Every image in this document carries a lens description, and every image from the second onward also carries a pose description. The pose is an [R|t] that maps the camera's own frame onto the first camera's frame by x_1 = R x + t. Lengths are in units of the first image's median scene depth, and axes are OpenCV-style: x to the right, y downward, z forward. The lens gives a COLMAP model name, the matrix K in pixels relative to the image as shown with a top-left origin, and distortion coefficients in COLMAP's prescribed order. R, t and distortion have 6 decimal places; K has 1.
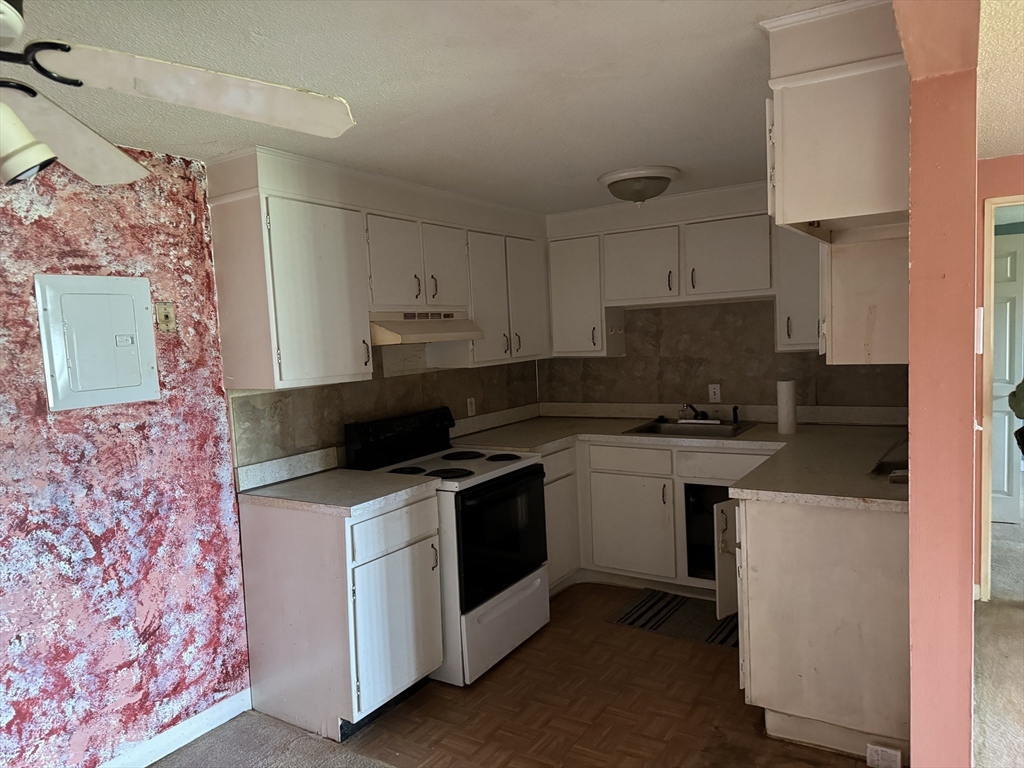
lens RADIAL K [[712.8, 0, 515.8], [0, 712.8, 385.2], [0, 0, 1]] dist [0.007964, -0.016537]
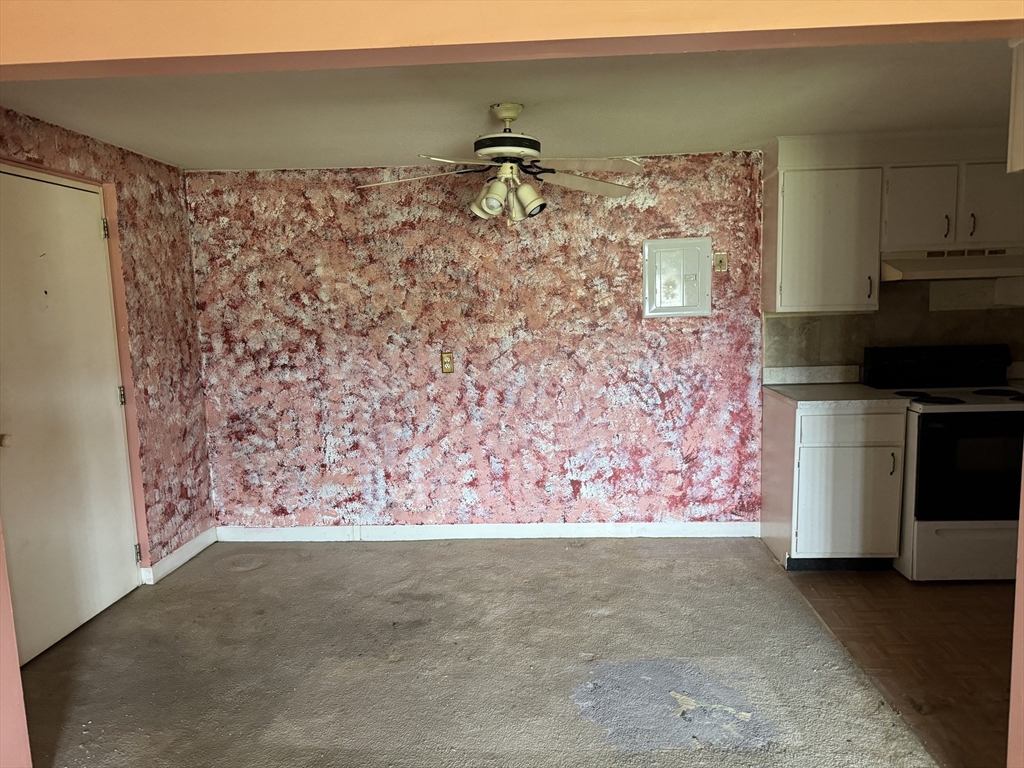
lens RADIAL K [[712.8, 0, 512.5], [0, 712.8, 384.6], [0, 0, 1]] dist [0.007964, -0.016537]
pose [[0.473088, 0.135286, -0.870566, 0.651547], [-0.051066, 0.990689, 0.126202, -0.004909], [0.879534, -0.015249, 0.475592, -0.121152]]
